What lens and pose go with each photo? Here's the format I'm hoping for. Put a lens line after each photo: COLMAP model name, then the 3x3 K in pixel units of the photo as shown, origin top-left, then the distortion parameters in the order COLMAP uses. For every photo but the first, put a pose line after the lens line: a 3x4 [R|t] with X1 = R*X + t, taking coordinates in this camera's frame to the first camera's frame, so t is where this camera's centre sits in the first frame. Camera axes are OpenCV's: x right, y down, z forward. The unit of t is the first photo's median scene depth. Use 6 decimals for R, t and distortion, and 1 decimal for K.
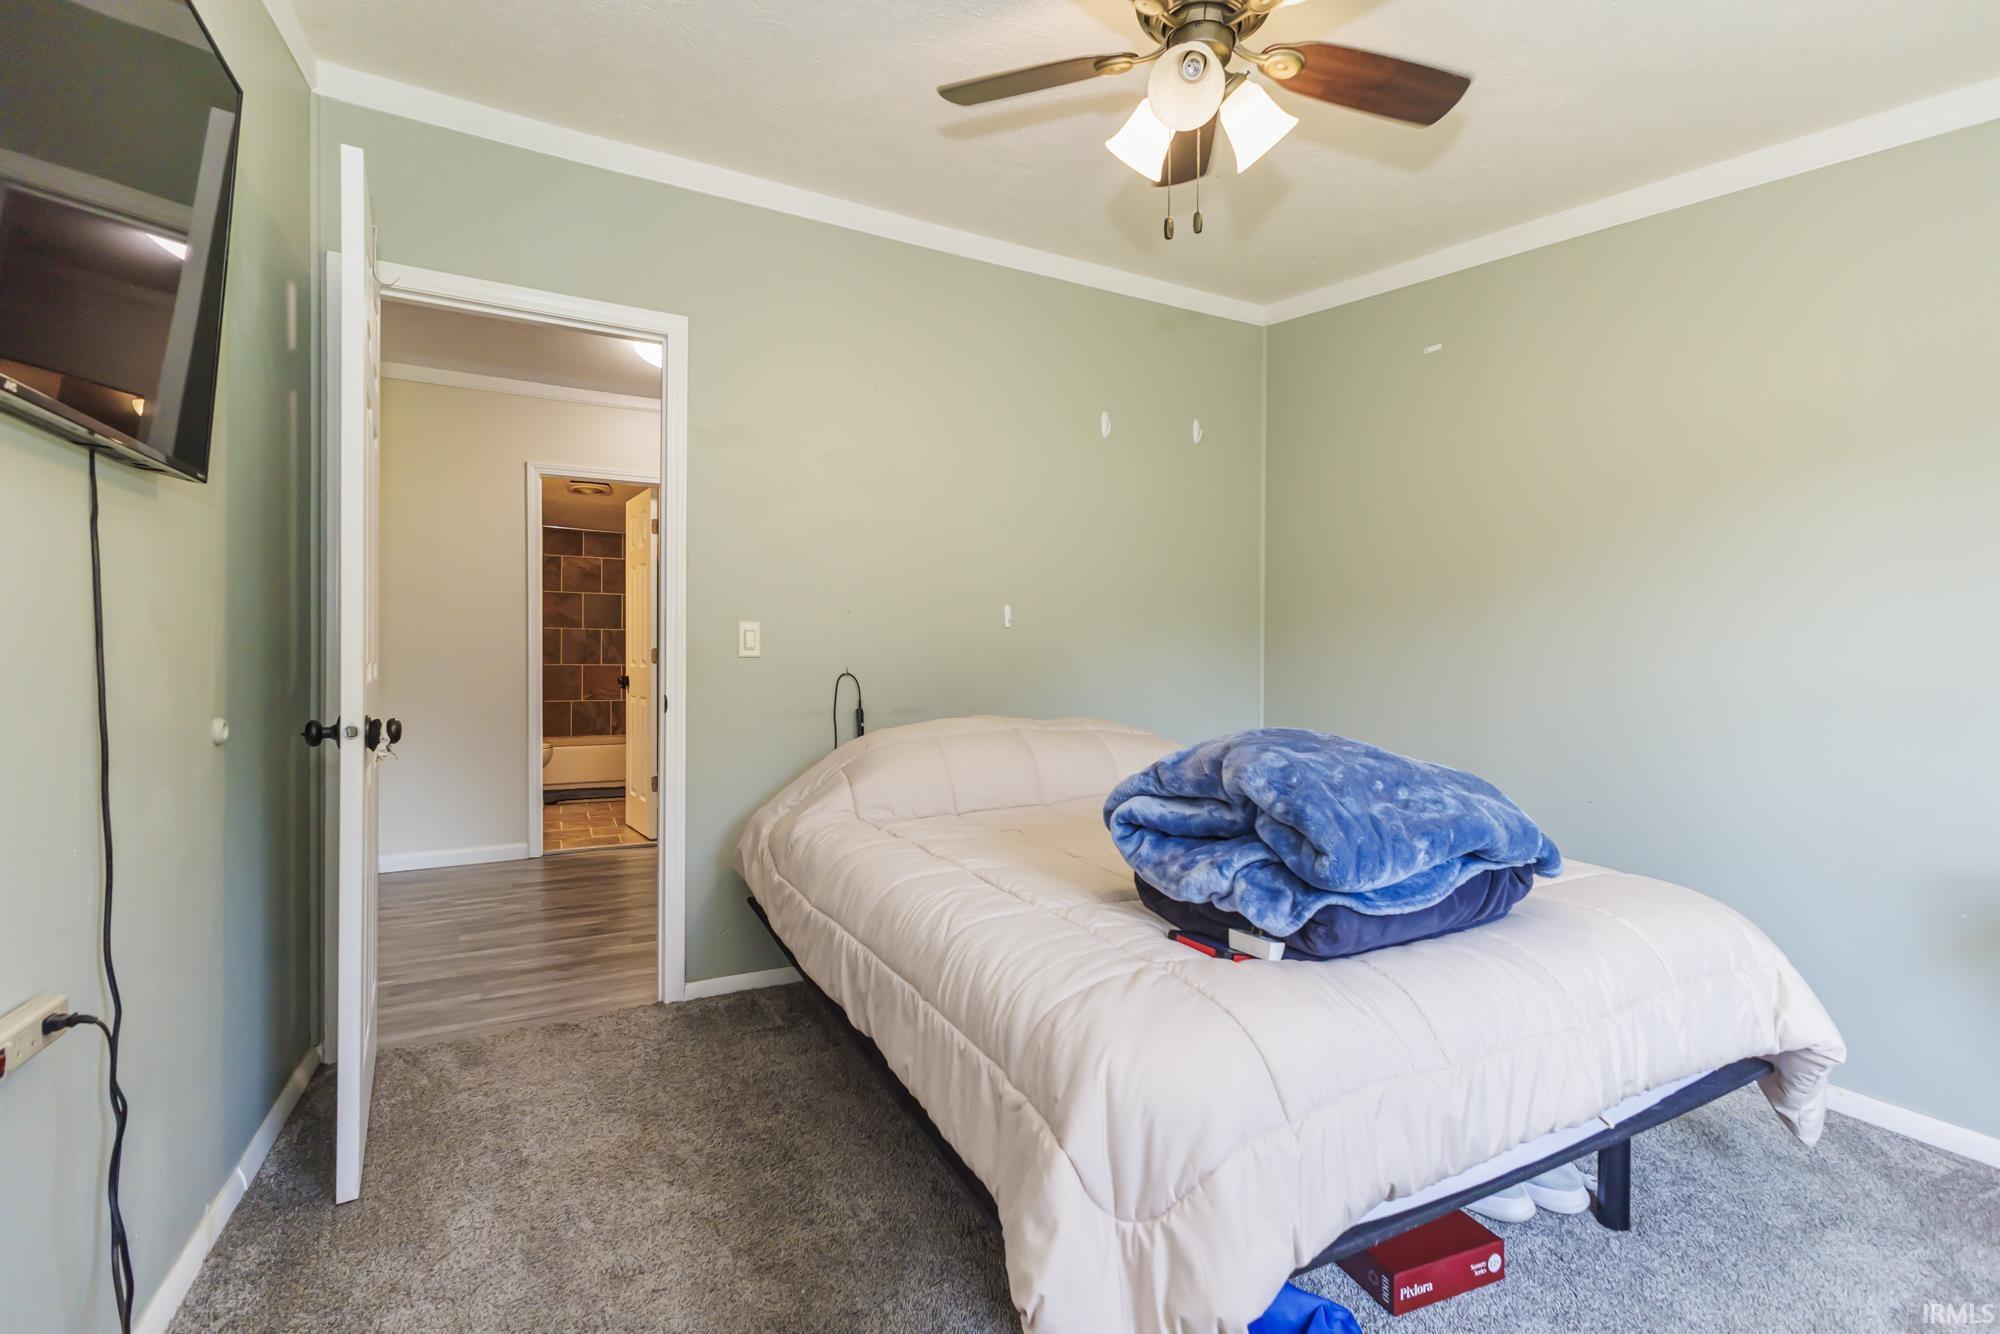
lens RADIAL K [[877.3, 0, 1001.5], [0, 877.3, 659.5], [0, 0, 1]] dist [0.000149, -0.000001]
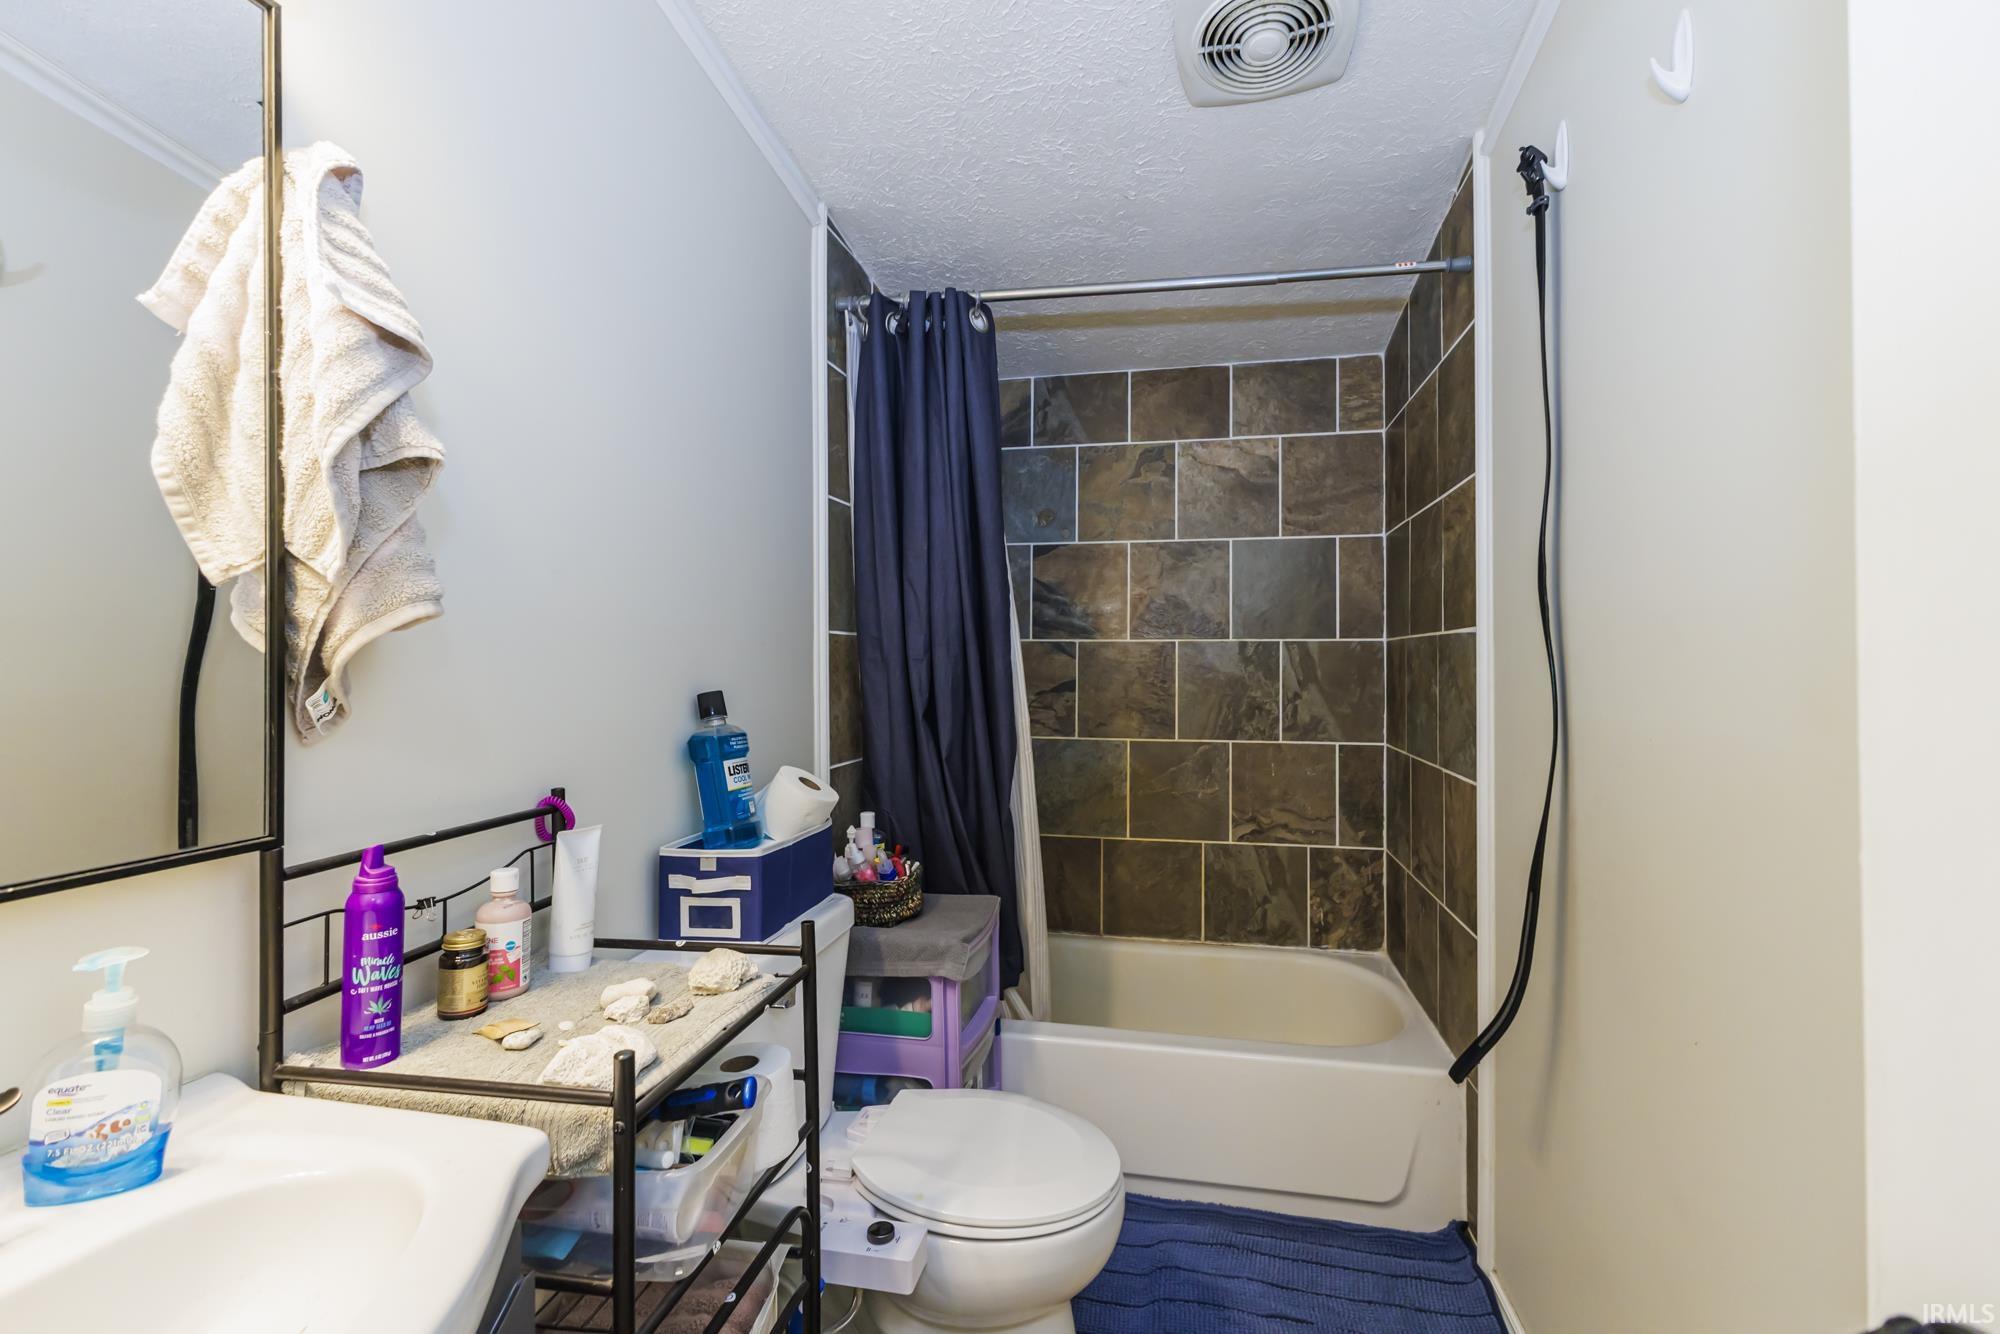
lens RADIAL K [[877.3, 0, 1004.4], [0, 877.3, 666.5], [0, 0, 1]] dist [0.000149, -0.000001]
pose [[0.781299, -0.008041, -0.624105, -0.327411], [0.003862, 0.999960, -0.008049, -0.022178], [0.624145, 0.003878, 0.781299, 0.664944]]
